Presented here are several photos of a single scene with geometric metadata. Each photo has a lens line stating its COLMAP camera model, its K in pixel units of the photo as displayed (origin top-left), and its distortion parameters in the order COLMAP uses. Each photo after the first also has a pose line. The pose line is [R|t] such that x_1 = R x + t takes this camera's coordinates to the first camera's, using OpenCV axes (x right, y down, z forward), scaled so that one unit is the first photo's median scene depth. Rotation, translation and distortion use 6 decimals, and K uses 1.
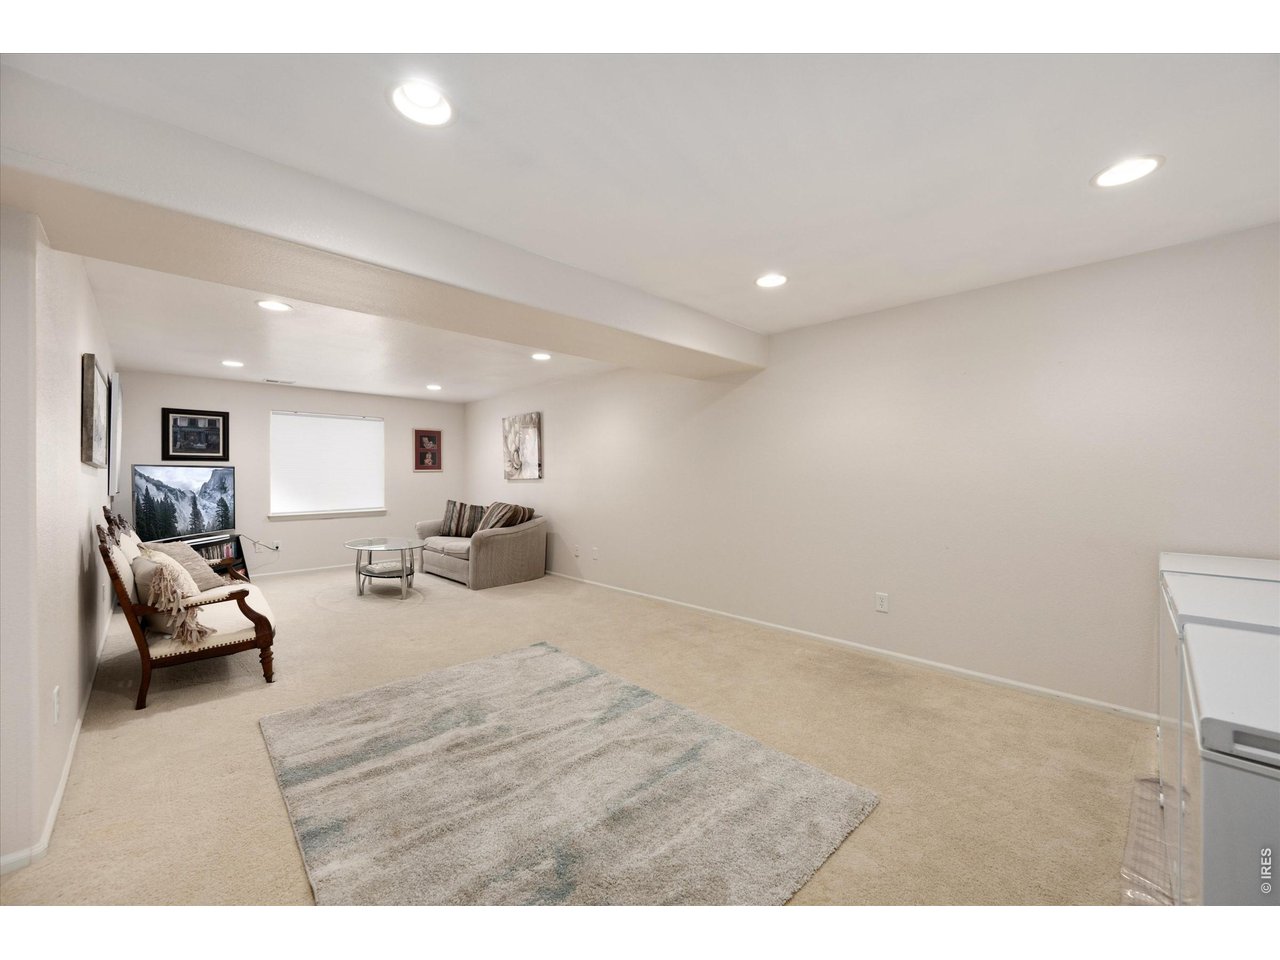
lens RADIAL K [[502.7, 0, 641.1], [0, 502.7, 473.9], [0, 0, 1]] dist [-0.000836, -0.000115]
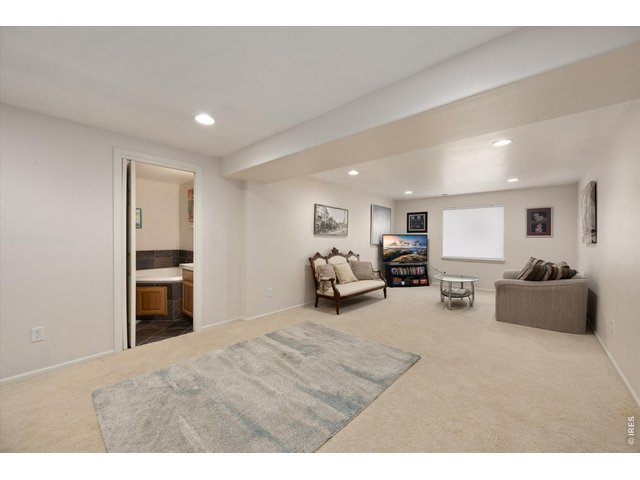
lens RADIAL K [[251.4, 0, 320.6], [0, 251.4, 236.9], [0, 0, 1]] dist [-0.000836, -0.000115]
pose [[0.074379, 0.000439, -0.997230, 0.320727], [-0.003881, 0.999992, 0.000151, -0.002956], [0.997223, 0.003859, 0.074380, 0.424547]]
